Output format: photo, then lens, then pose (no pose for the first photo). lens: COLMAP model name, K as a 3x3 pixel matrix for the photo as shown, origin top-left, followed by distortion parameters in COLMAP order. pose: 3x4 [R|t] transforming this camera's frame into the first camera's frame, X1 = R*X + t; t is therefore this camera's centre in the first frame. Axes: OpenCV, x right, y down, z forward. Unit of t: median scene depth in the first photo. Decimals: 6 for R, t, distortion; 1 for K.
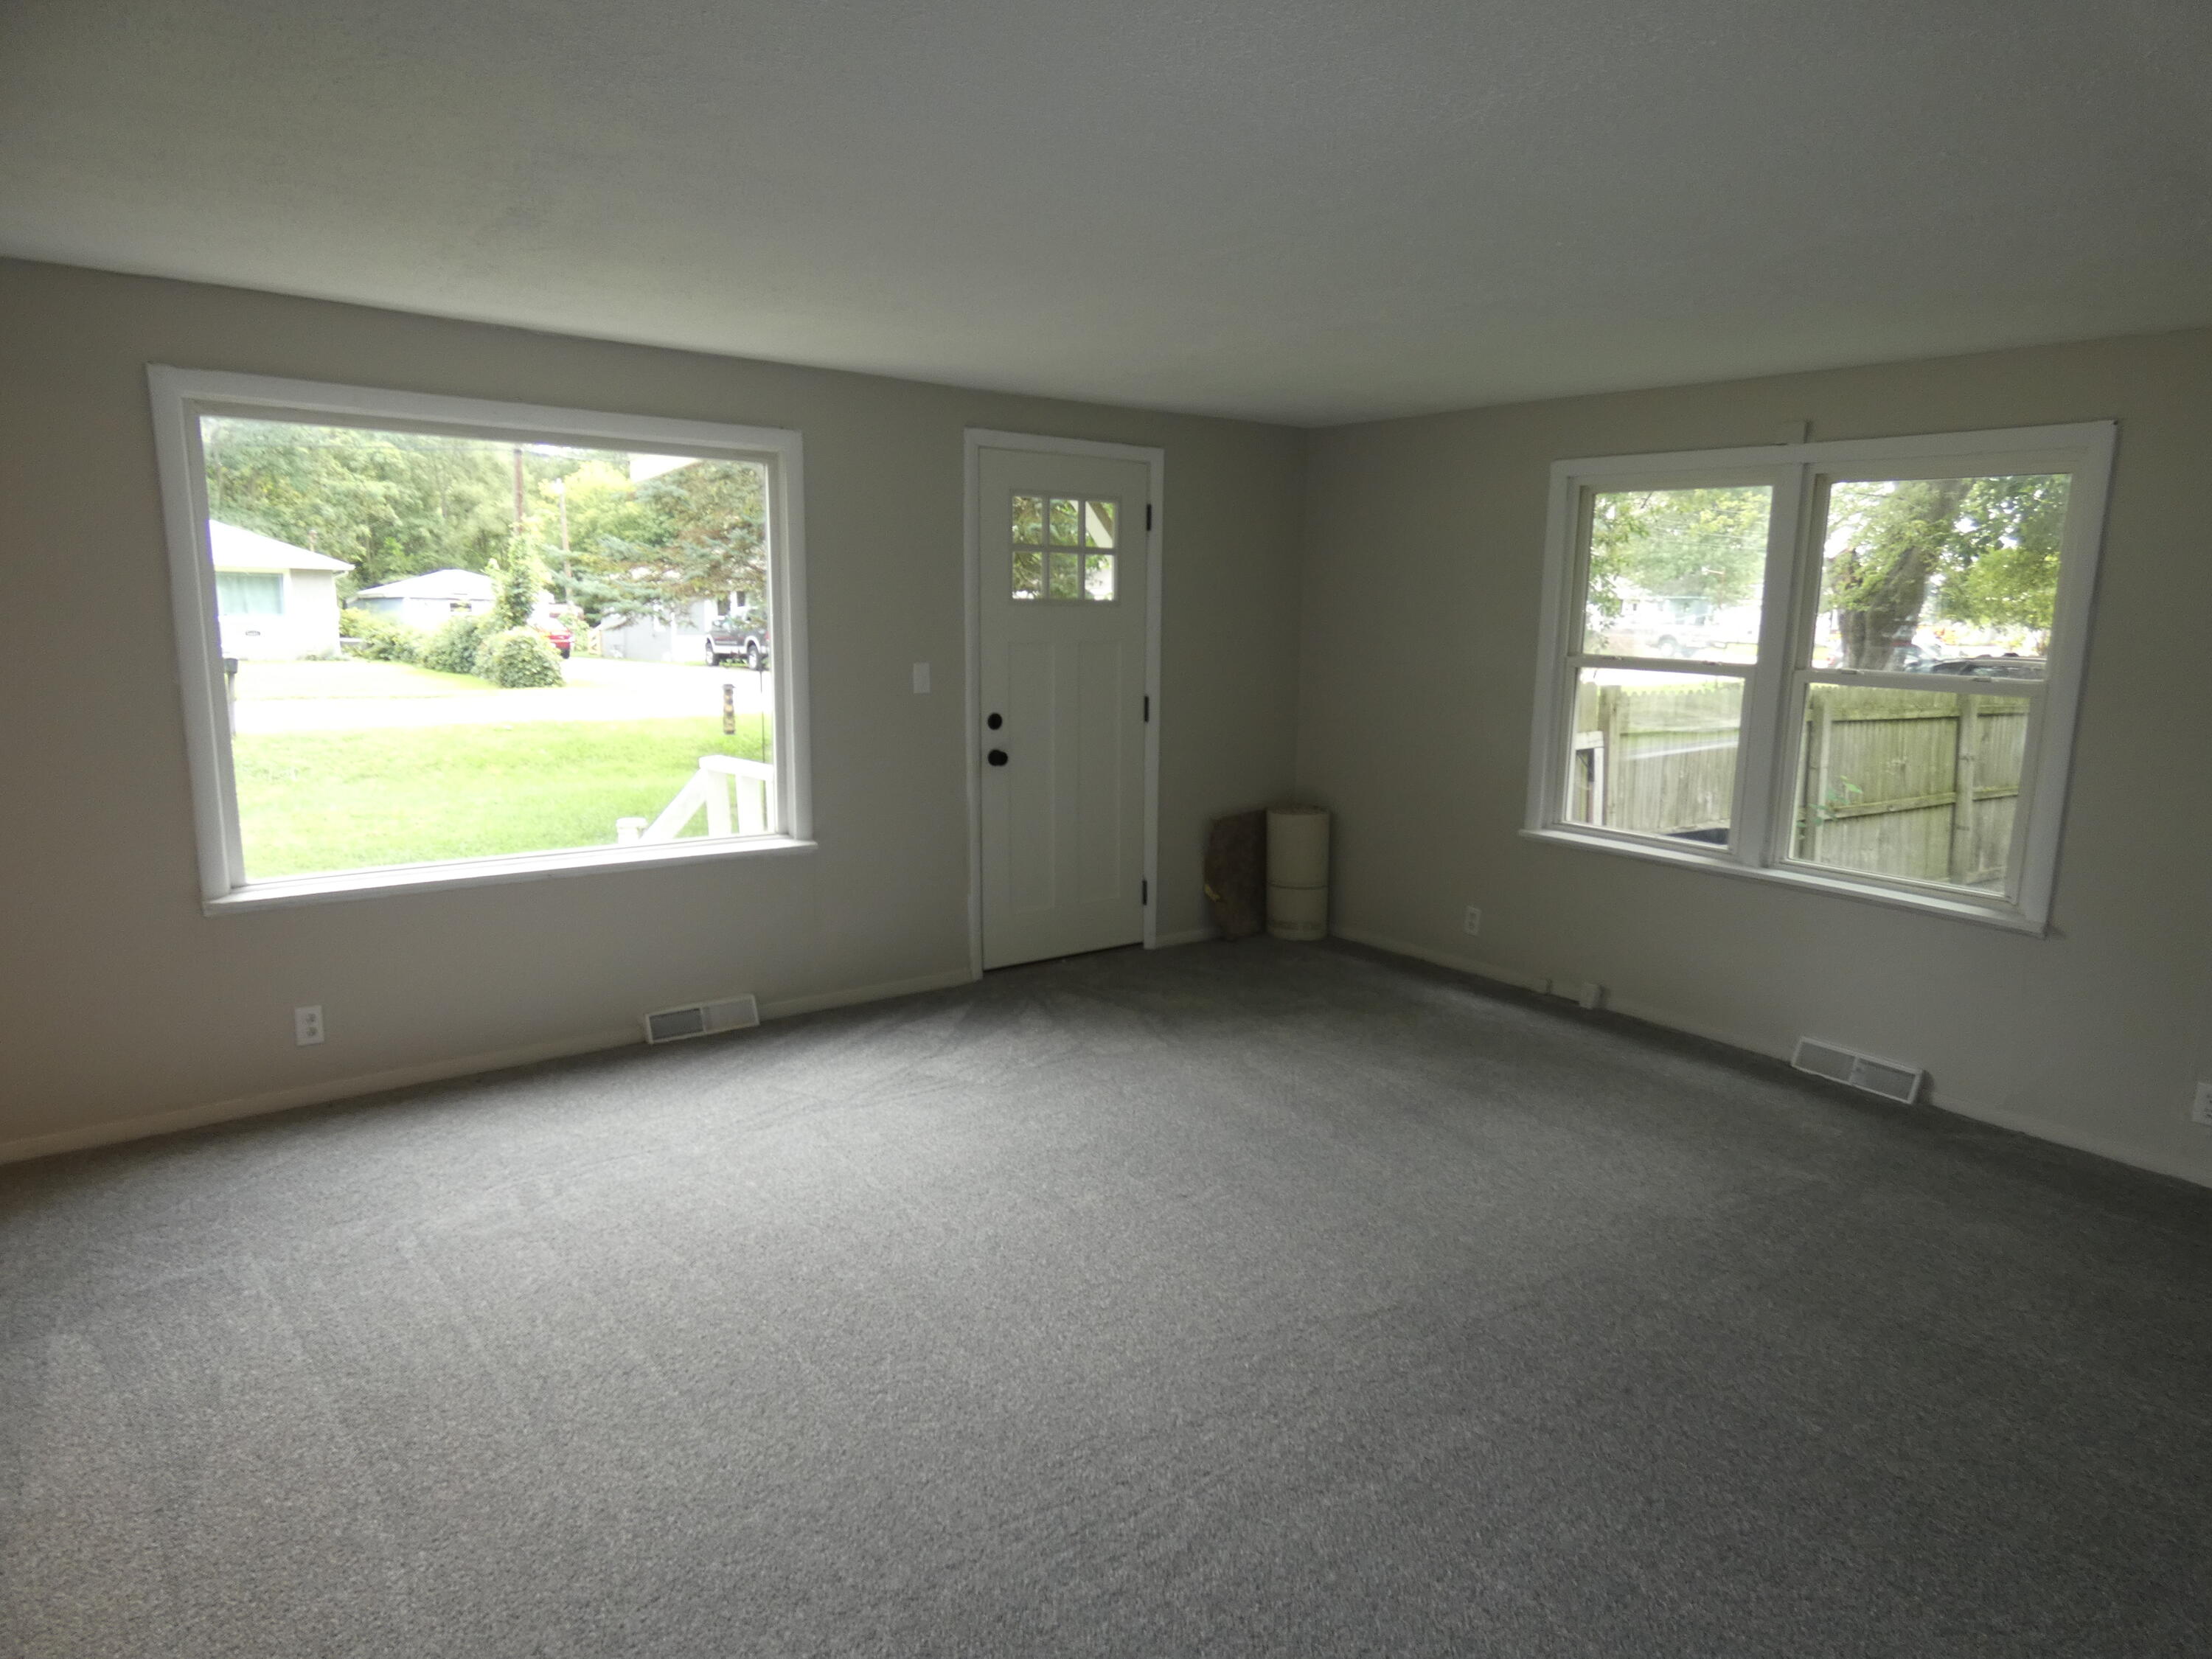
lens RADIAL K [[1330.7, 0, 1092.2], [0, 1330.7, 826.7], [0, 0, 1]] dist [0.005496, -0.002311]
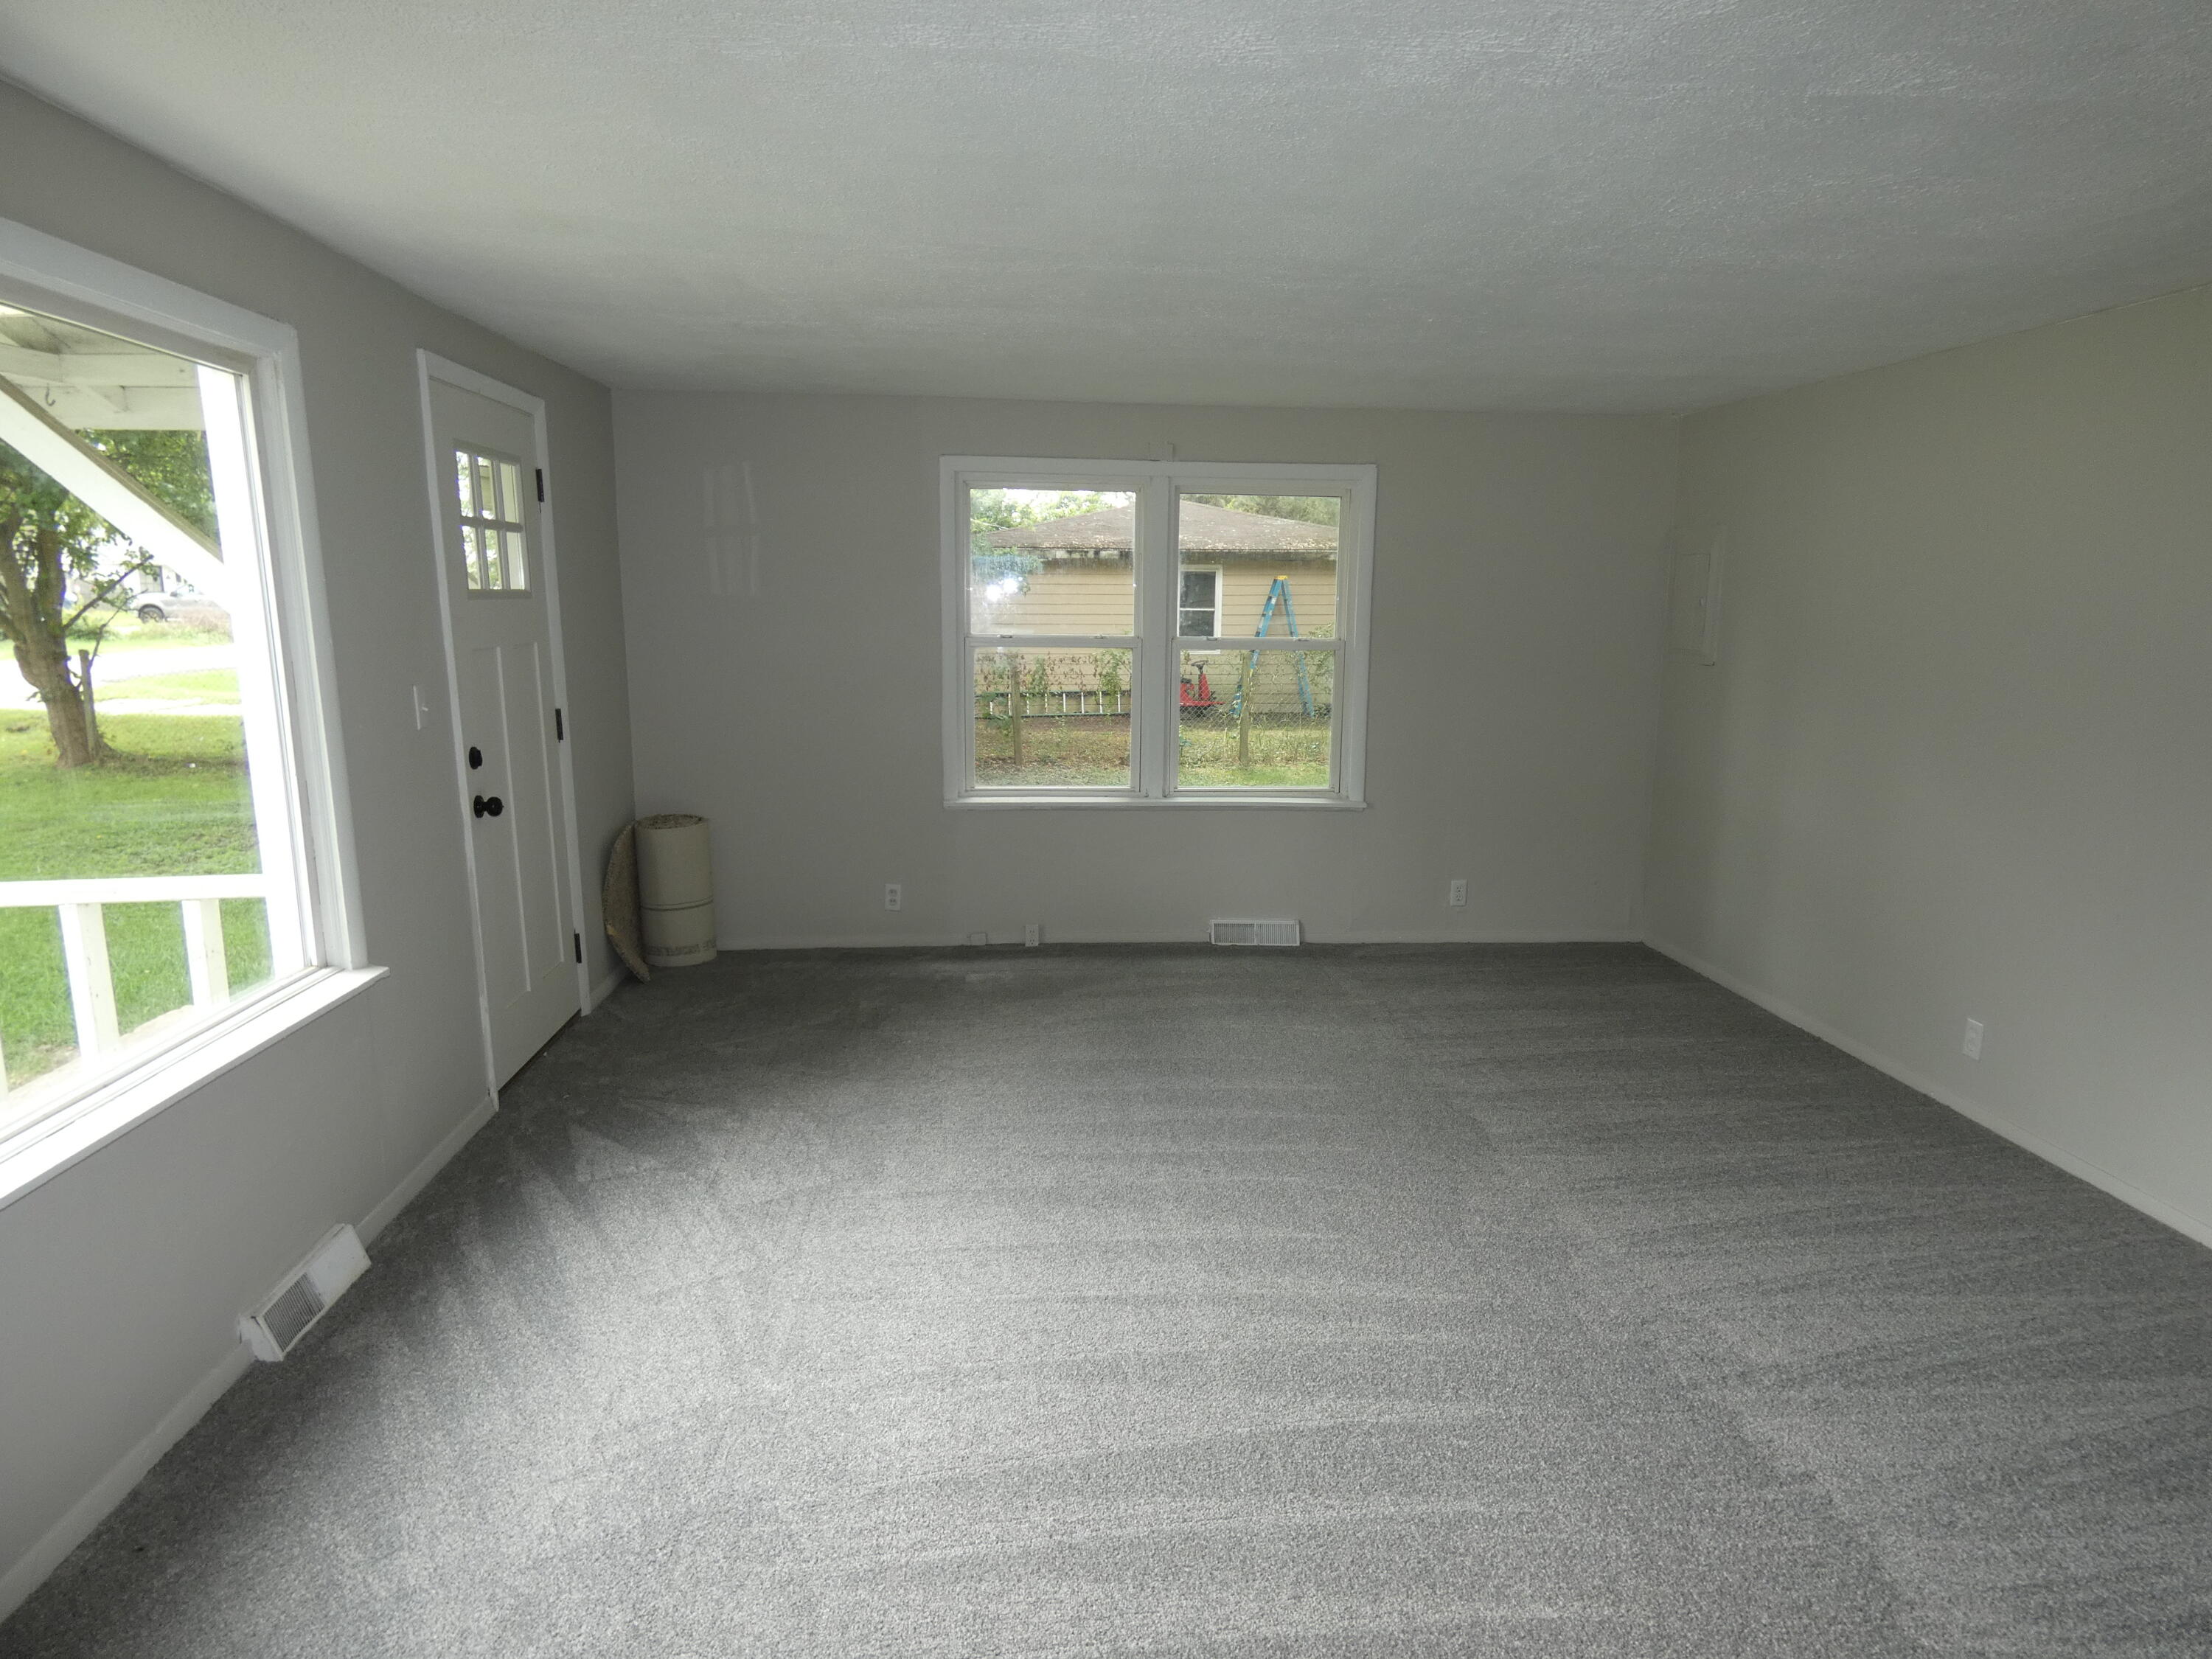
lens RADIAL K [[1330.7, 0, 1094.4], [0, 1330.7, 839.8], [0, 0, 1]] dist [0.005496, -0.002311]
pose [[0.541207, -0.166153, 0.824311, -0.562851], [0.146254, 0.983943, 0.102305, -0.066724], [-0.828073, 0.065191, 0.556817, 0.347983]]
